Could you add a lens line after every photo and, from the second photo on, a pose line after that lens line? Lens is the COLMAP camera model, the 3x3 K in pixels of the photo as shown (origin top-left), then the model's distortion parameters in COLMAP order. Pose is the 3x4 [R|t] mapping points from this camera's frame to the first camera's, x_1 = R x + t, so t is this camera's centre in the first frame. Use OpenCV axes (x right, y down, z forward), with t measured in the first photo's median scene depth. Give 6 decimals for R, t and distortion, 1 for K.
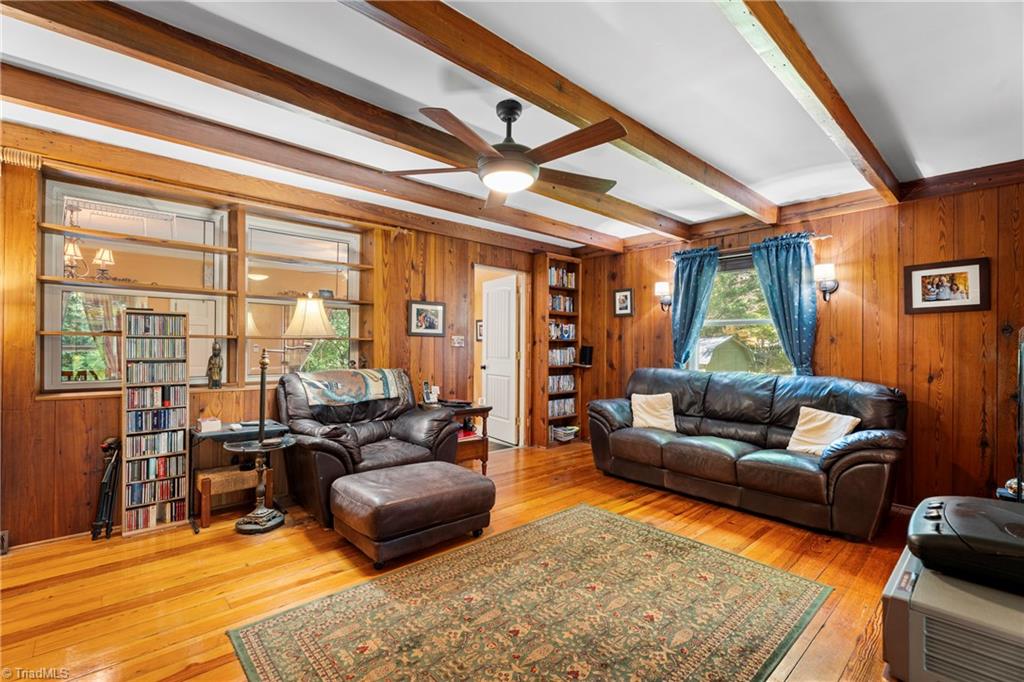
lens RADIAL K [[453.7, 0, 507.7], [0, 453.7, 342.3], [0, 0, 1]] dist [0.003237, -0.000218]
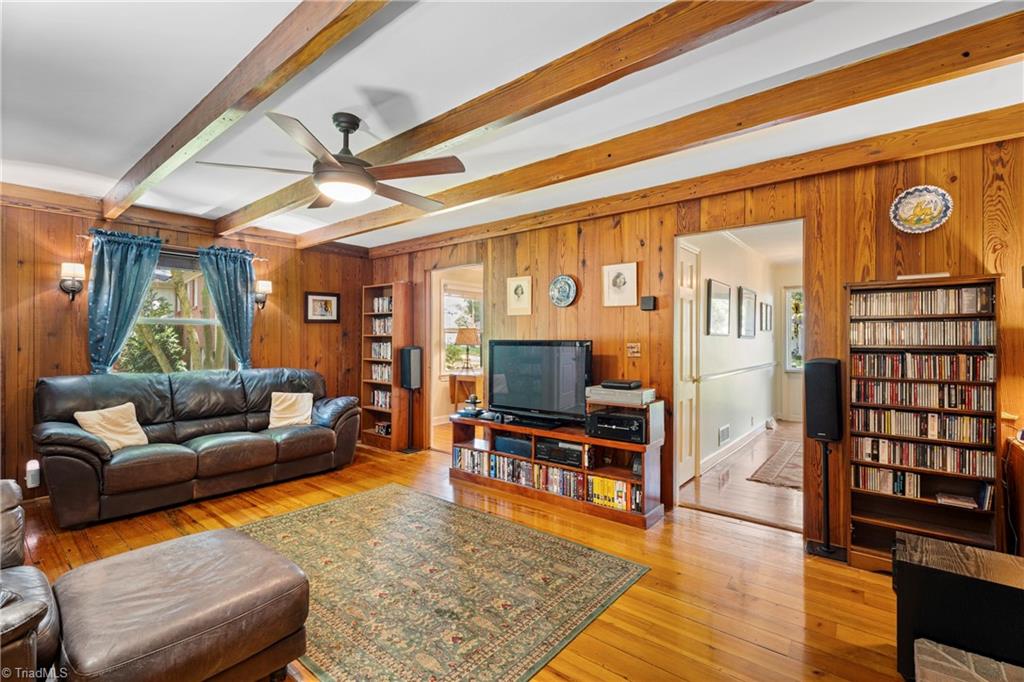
lens RADIAL K [[453.7, 0, 507.3], [0, 453.7, 336.5], [0, 0, 1]] dist [0.003237, -0.000218]
pose [[-0.134981, -0.001727, 0.990847, -0.709561], [-0.011591, 0.999933, 0.000164, -0.023645], [-0.990780, -0.011463, -0.134992, 0.522030]]
